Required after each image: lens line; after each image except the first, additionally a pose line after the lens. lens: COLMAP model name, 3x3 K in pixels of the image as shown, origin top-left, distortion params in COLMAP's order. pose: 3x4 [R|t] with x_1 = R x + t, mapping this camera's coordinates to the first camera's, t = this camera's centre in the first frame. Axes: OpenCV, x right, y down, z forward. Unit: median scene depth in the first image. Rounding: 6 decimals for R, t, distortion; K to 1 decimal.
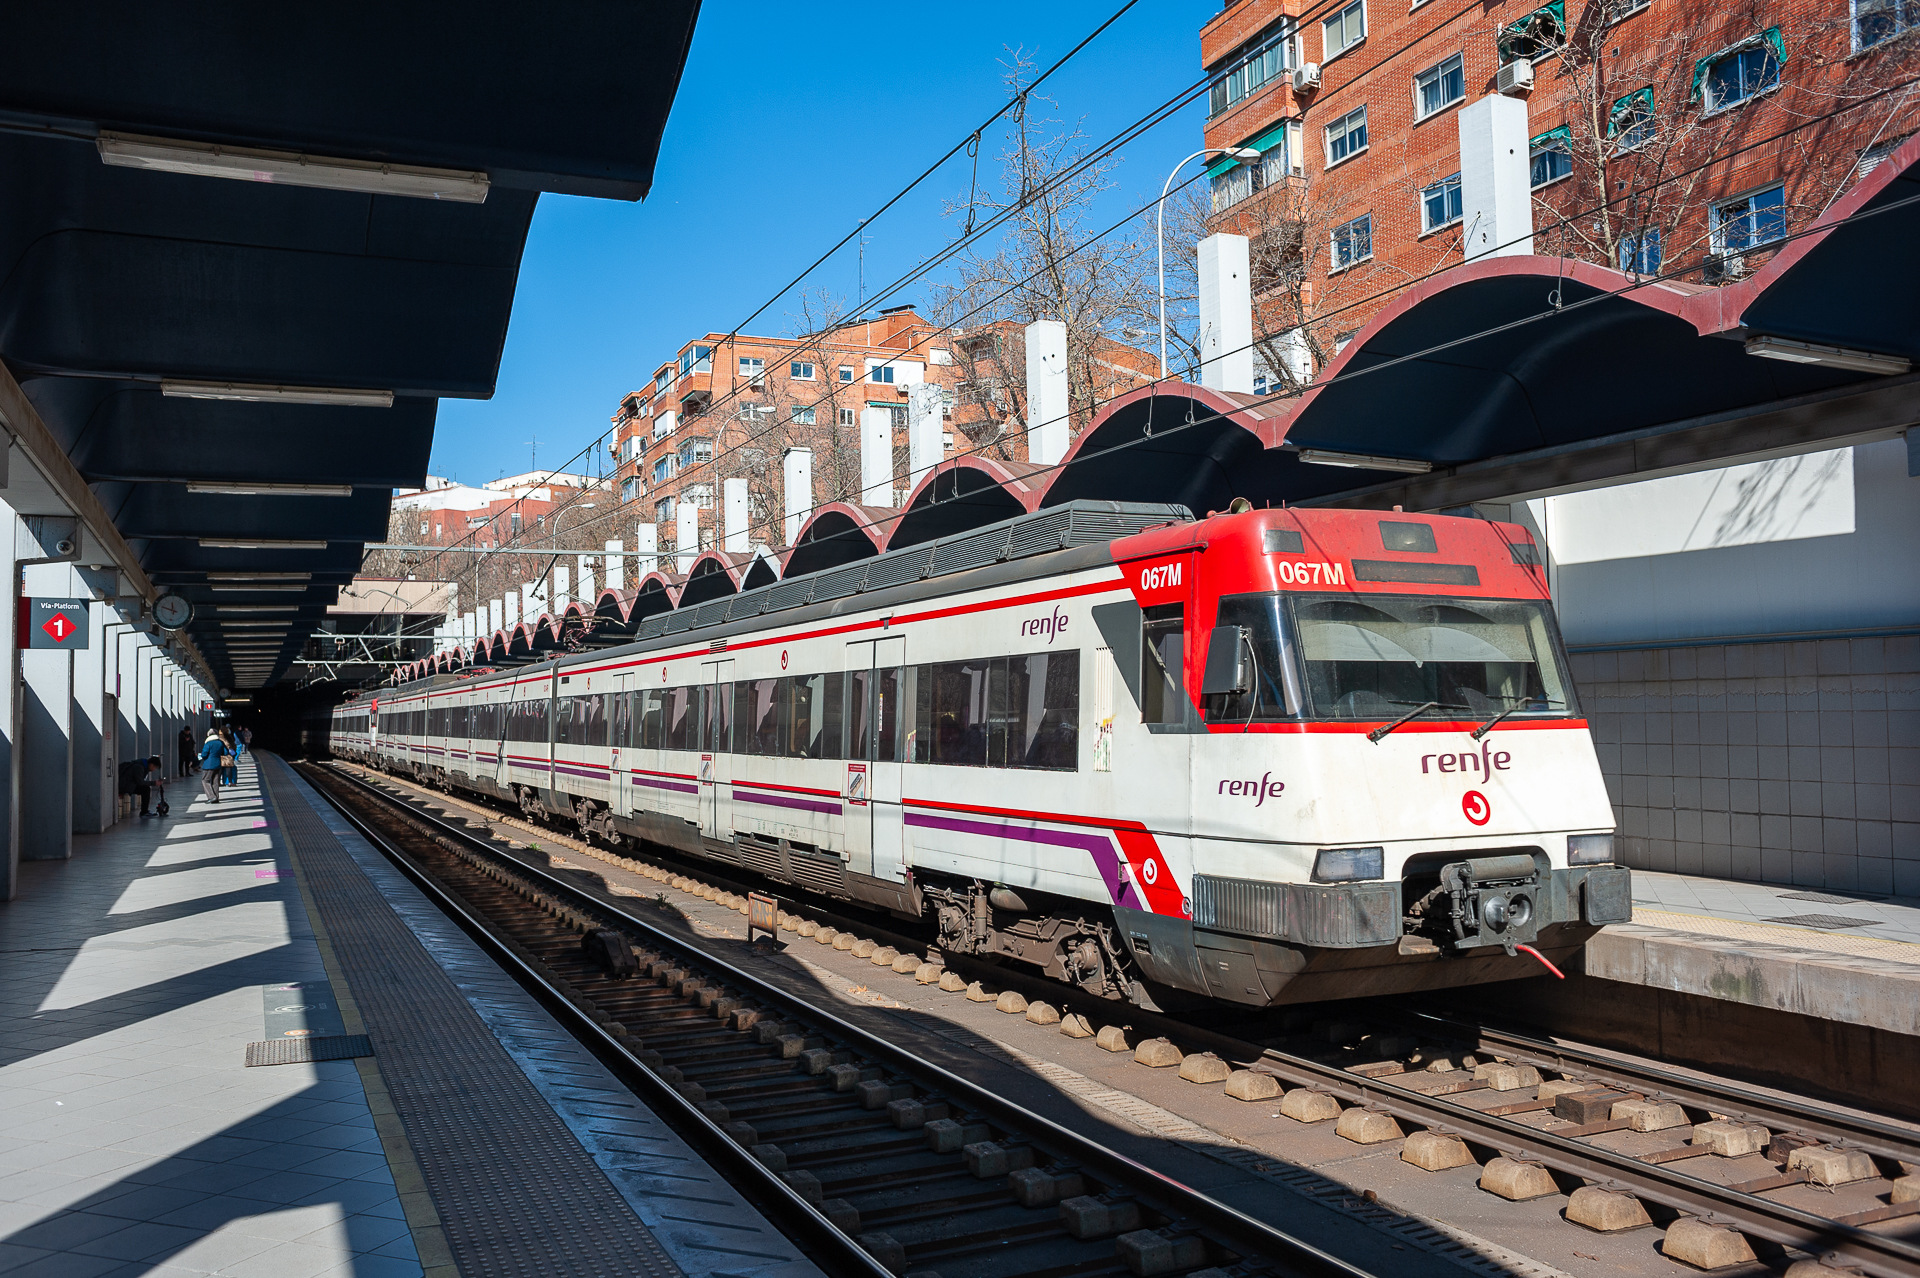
lens RADIAL K [[1569.6, 0, 960.0], [0, 1569.6, 639.0], [0, 0, 1]] dist [-0.086941, 0.000648]
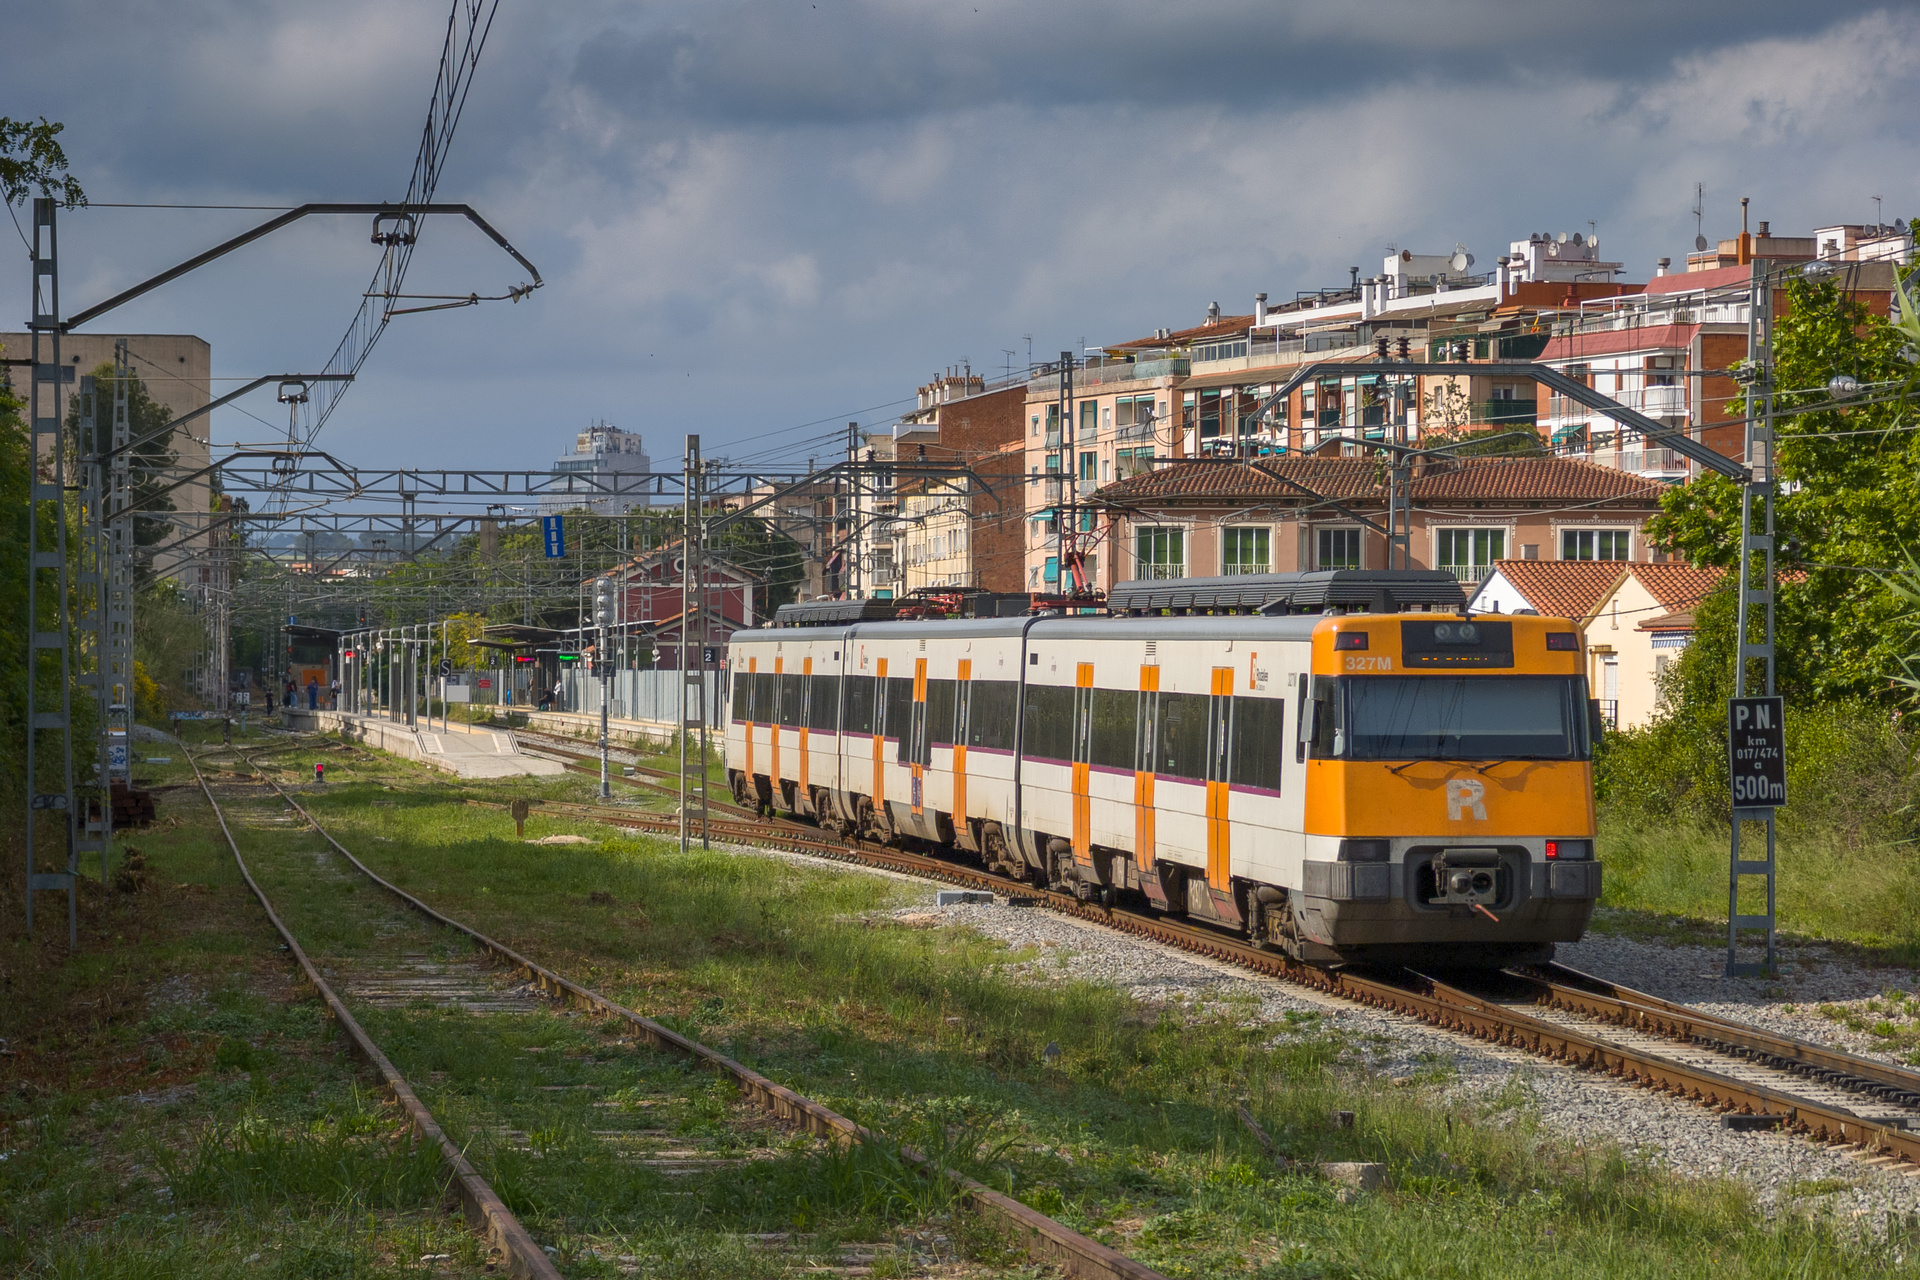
lens RADIAL K [[7548.0, 0, 960.0], [0, 7548.0, 640.0], [0, 0, 1]] dist [-0.279356, -1.931788]
pose [[0.949353, 0.015702, -0.313820, 2.129315], [0.001433, 0.998524, 0.054295, -0.457783], [0.314209, -0.051995, 0.947929, -6.025073]]
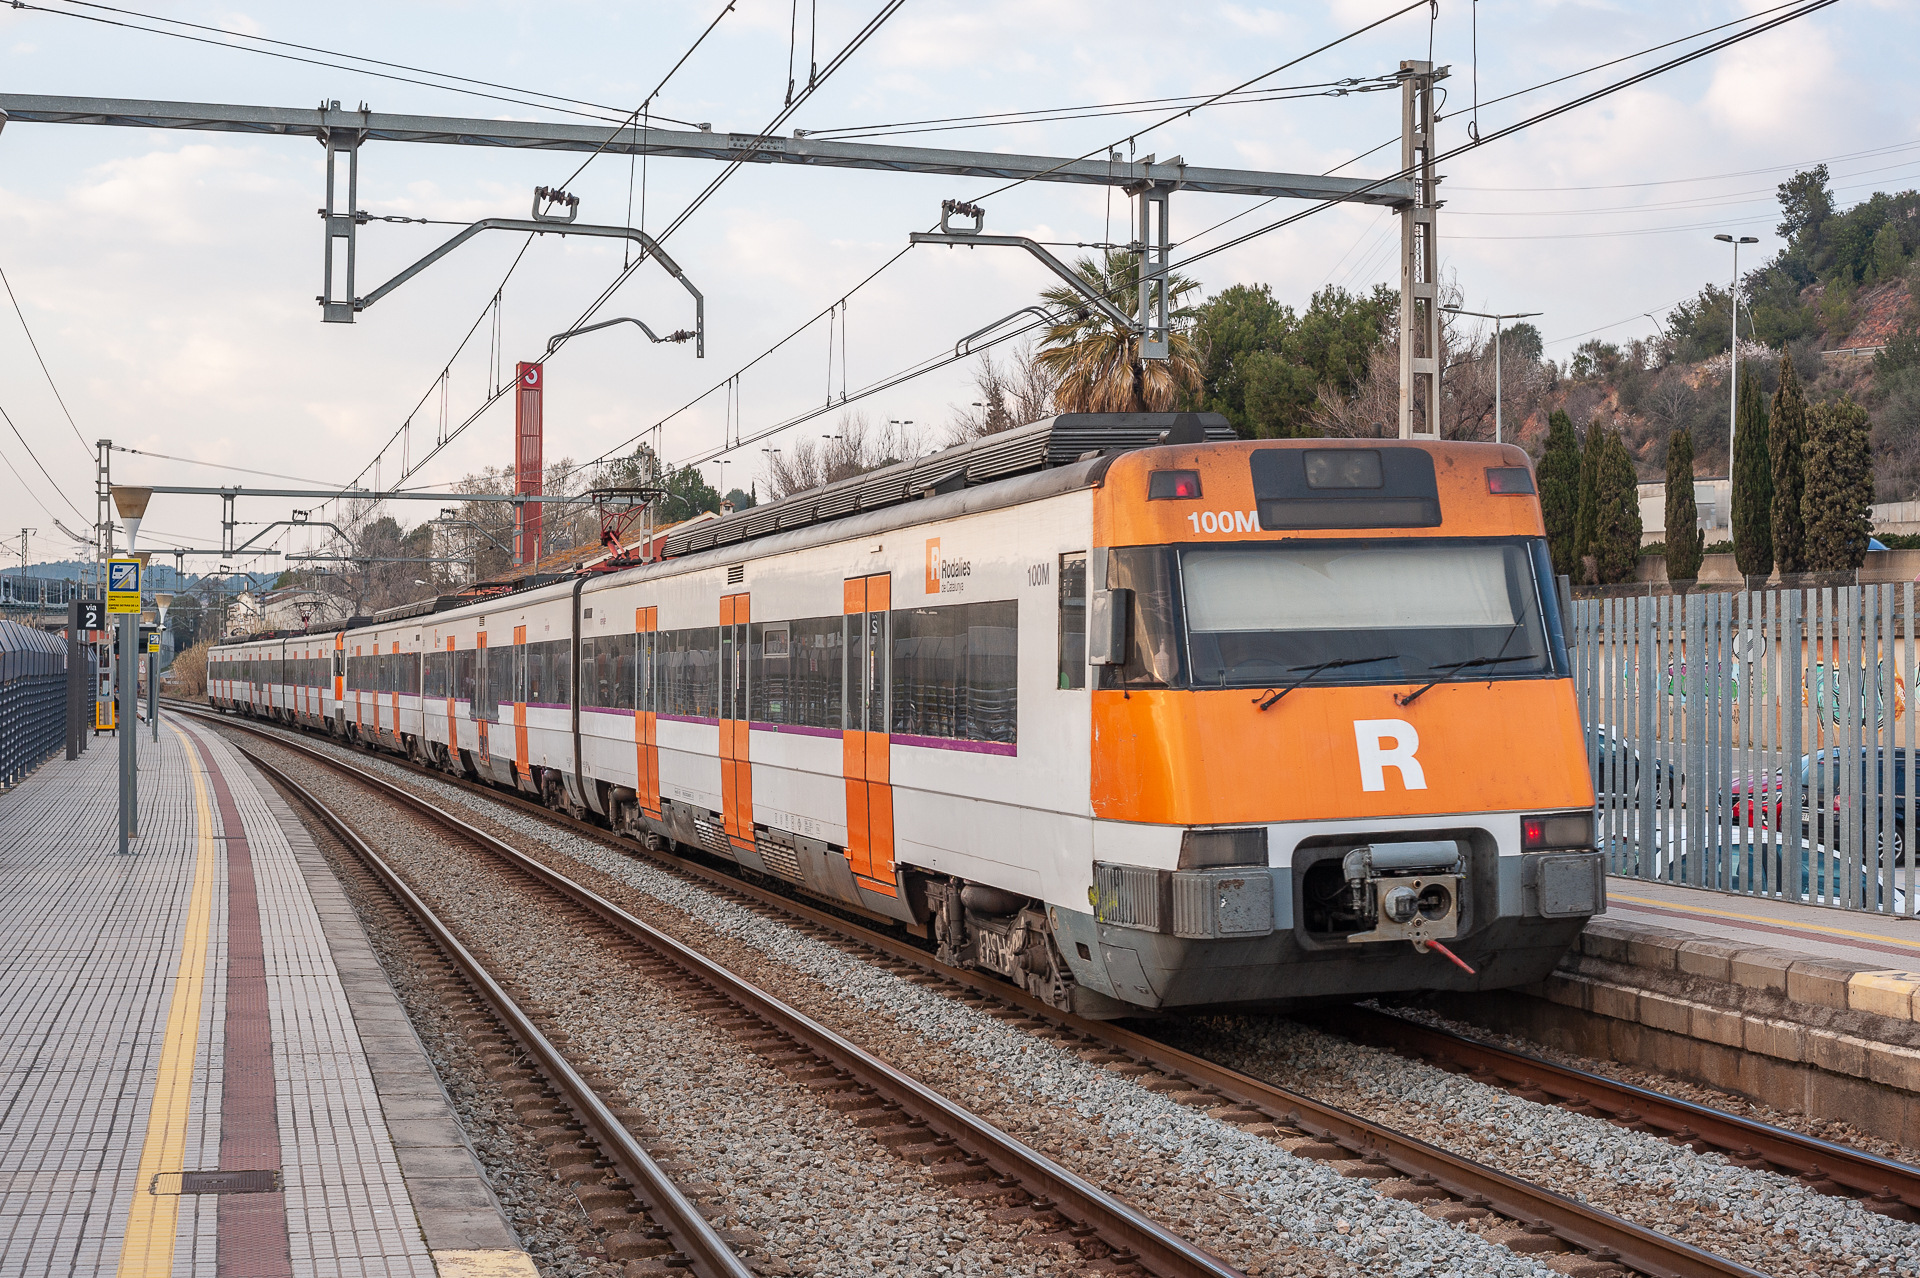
lens RADIAL K [[2825.4, 0, 960.0], [0, 2825.4, 639.0], [0, 0, 1]] dist [-0.303217, -0.020866]
pose [[0.985798, -0.008573, -0.167717, 0.346941], [0.016373, 0.998845, 0.045179, -0.047602], [0.167136, -0.047284, 0.984799, -0.574955]]
